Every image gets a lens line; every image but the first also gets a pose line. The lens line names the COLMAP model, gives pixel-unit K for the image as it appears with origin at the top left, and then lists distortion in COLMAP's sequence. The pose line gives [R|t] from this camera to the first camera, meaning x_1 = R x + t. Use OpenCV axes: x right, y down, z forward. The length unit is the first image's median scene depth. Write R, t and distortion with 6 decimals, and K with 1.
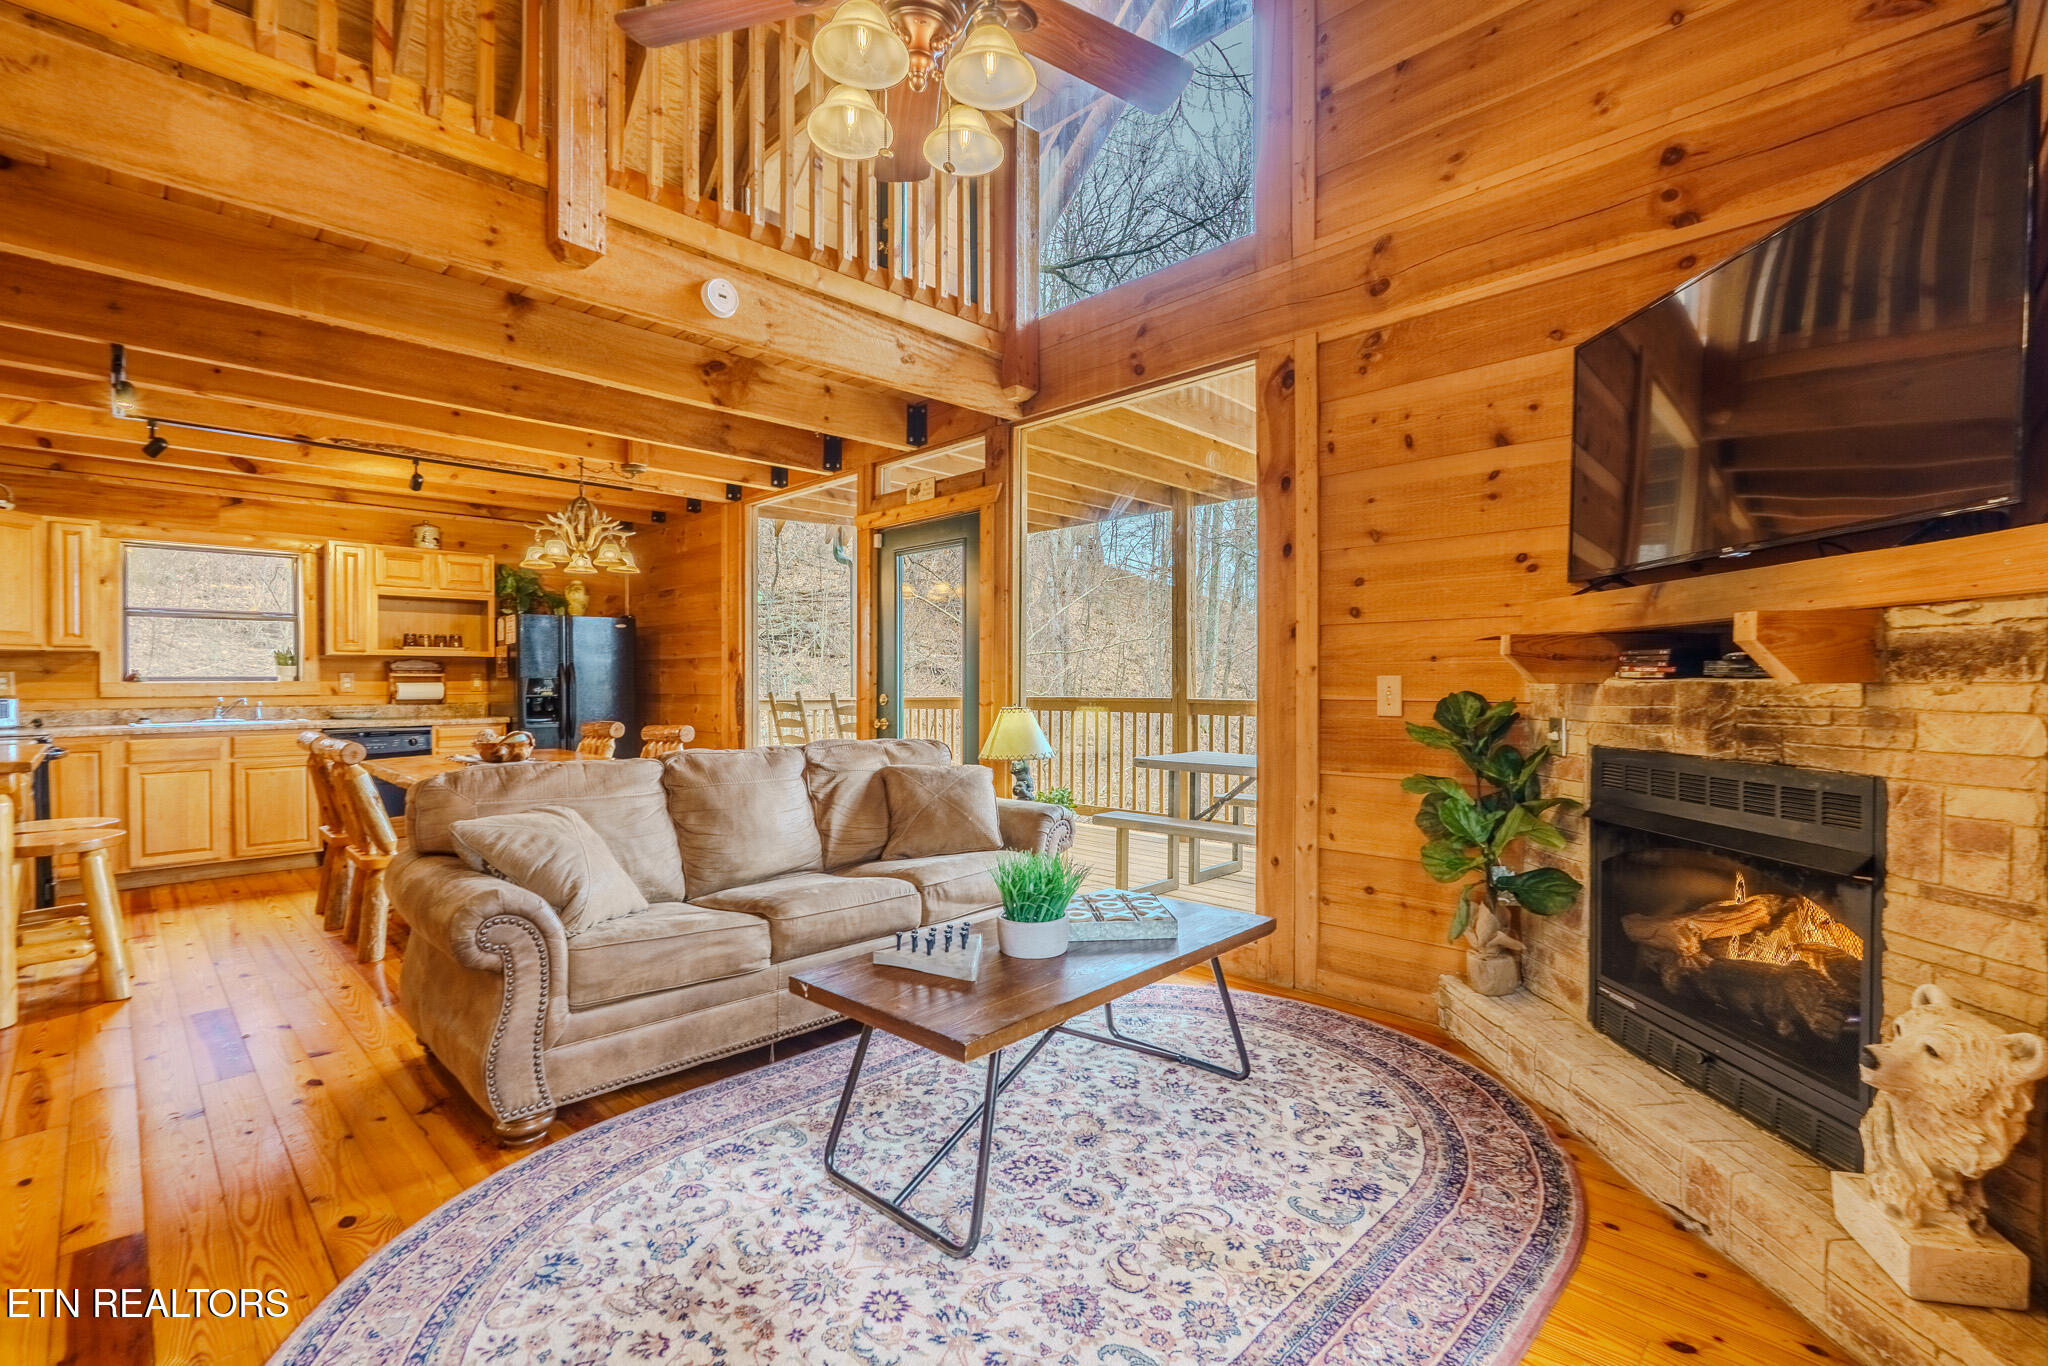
lens RADIAL K [[903.2, 0, 1021.4], [0, 903.2, 689.3], [0, 0, 1]] dist [-0.004286, 0.001056]
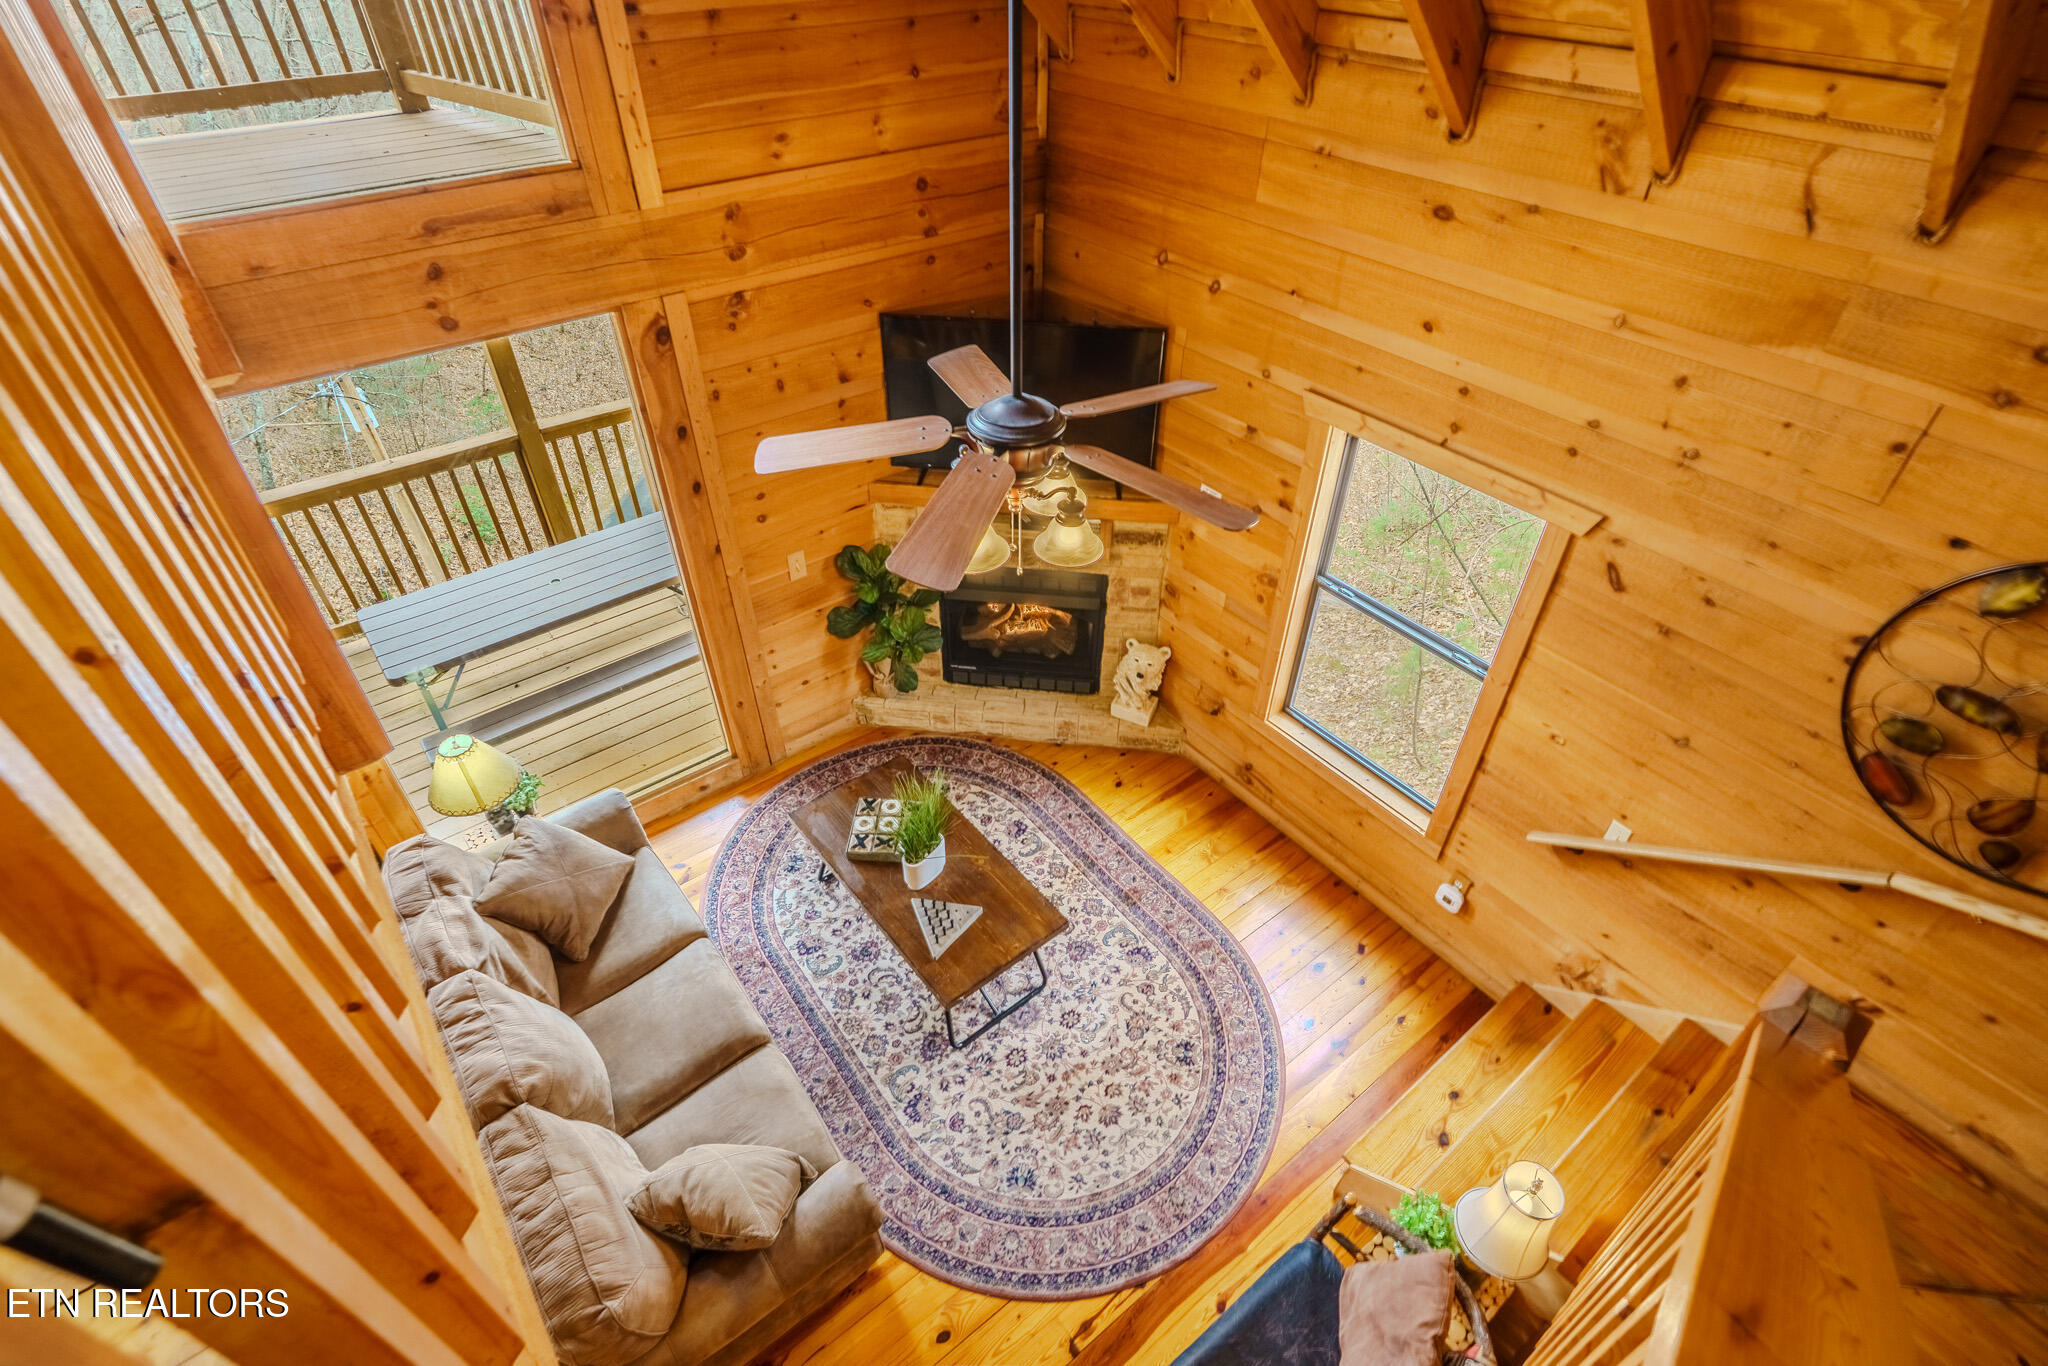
lens RADIAL K [[1009.4, 0, 1036.8], [0, 1009.4, 698.1], [0, 0, 1]] dist [-0.000025, -0.000514]
pose [[0.128030, -0.650205, 0.748894, -1.032933], [-0.006375, 0.754553, 0.656208, -1.069733], [-0.991750, -0.088788, 0.092460, 0.617503]]
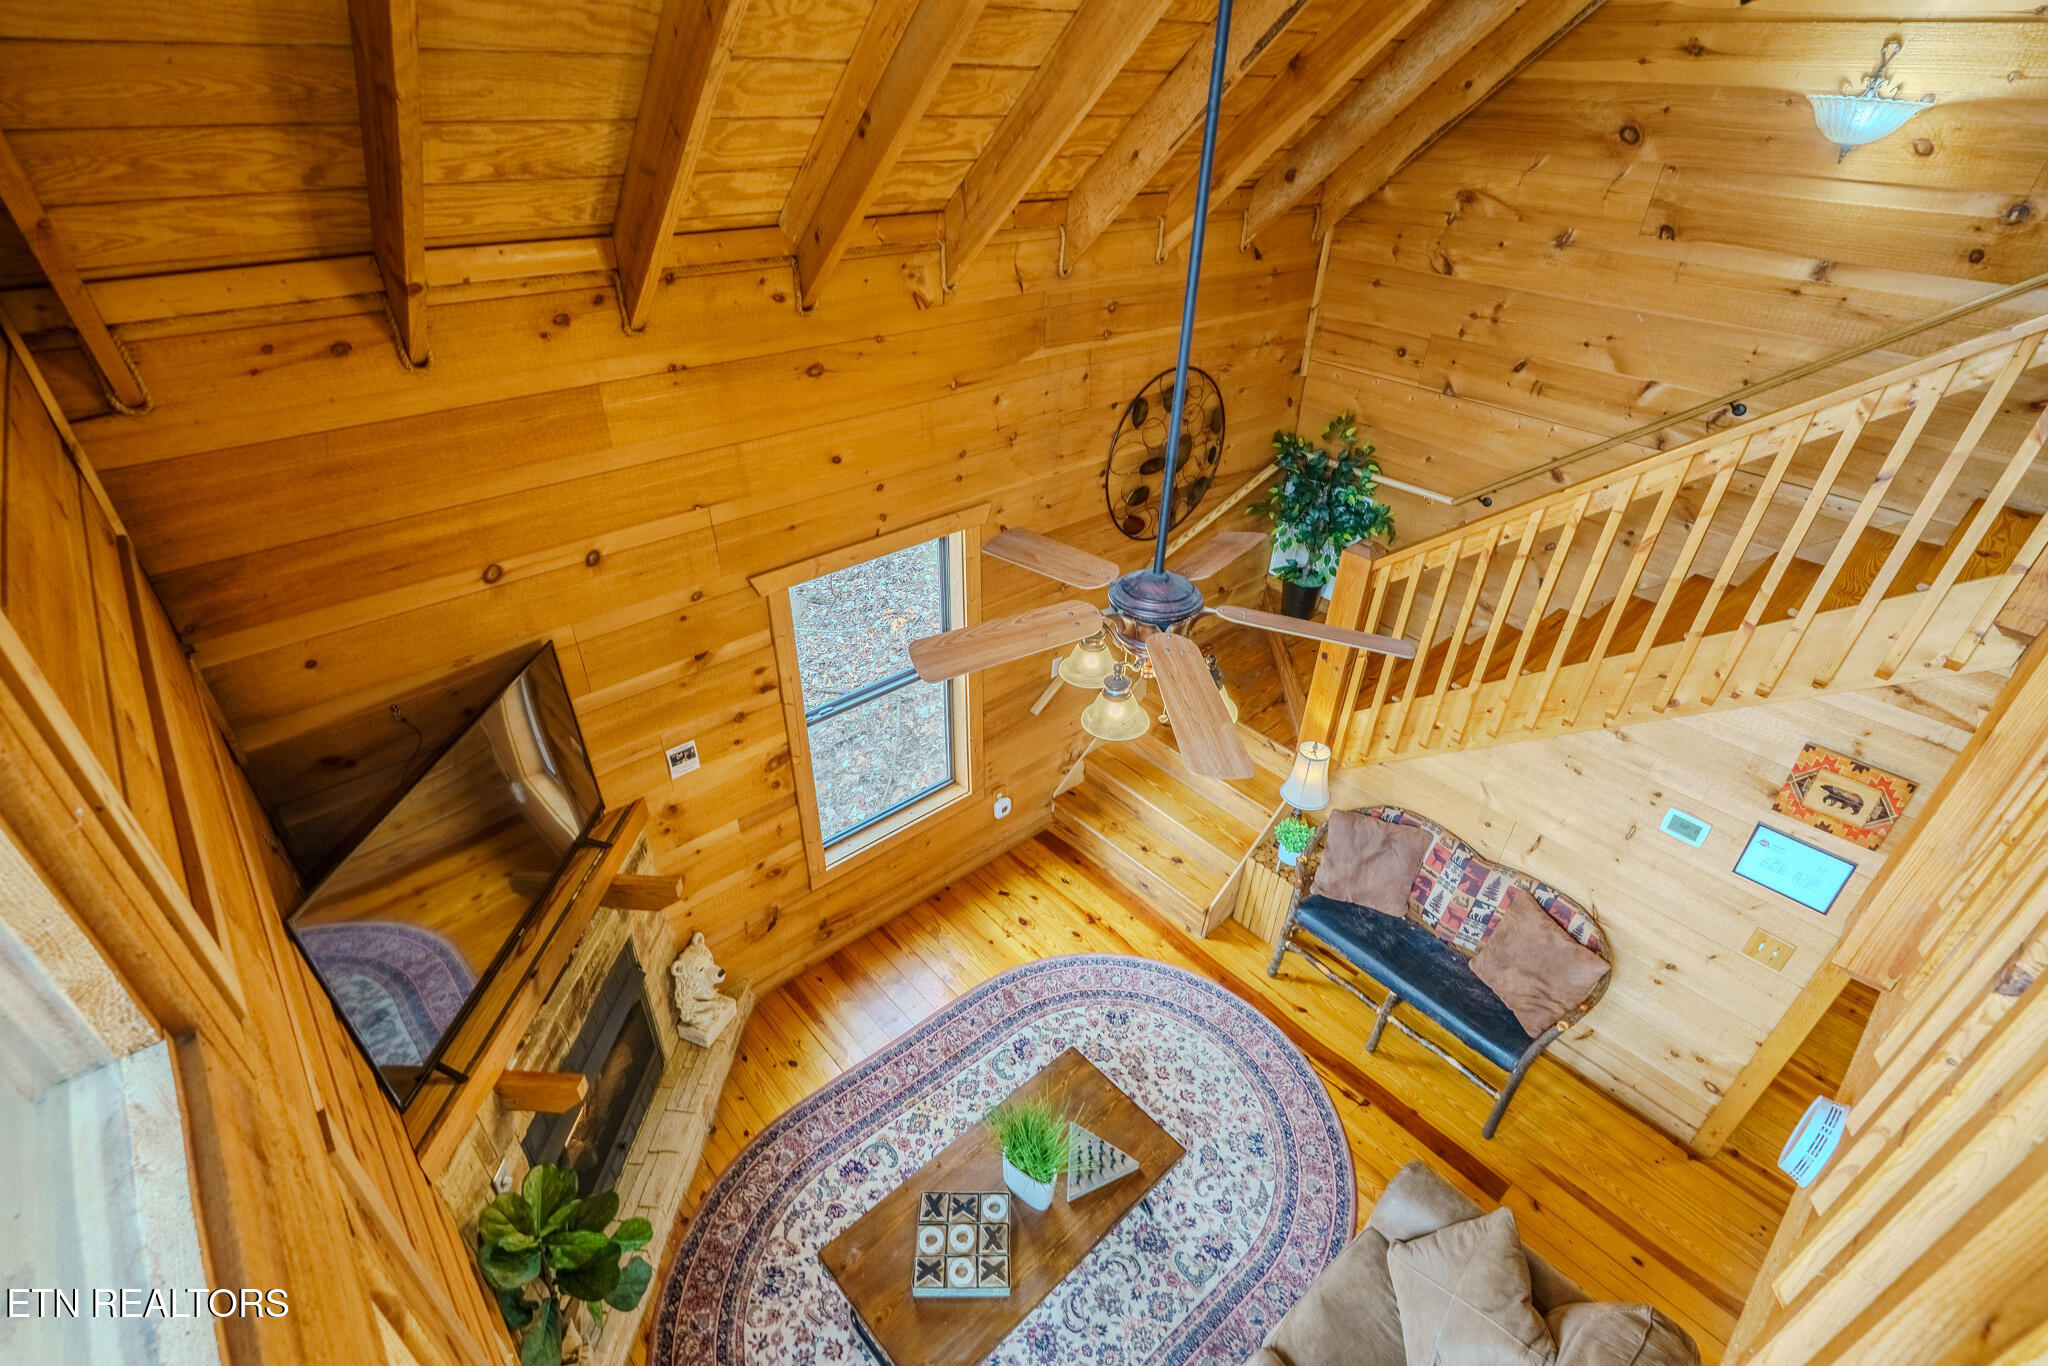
lens RADIAL K [[924.4, 0, 1029.1], [0, 924.4, 691.8], [0, 0, 1]] dist [-0.003278, -0.000113]
pose [[-0.997785, -0.055182, 0.037154, 0.002898], [-0.025675, 0.834672, 0.550148, -1.055187], [-0.061370, 0.547976, -0.834240, 1.640224]]
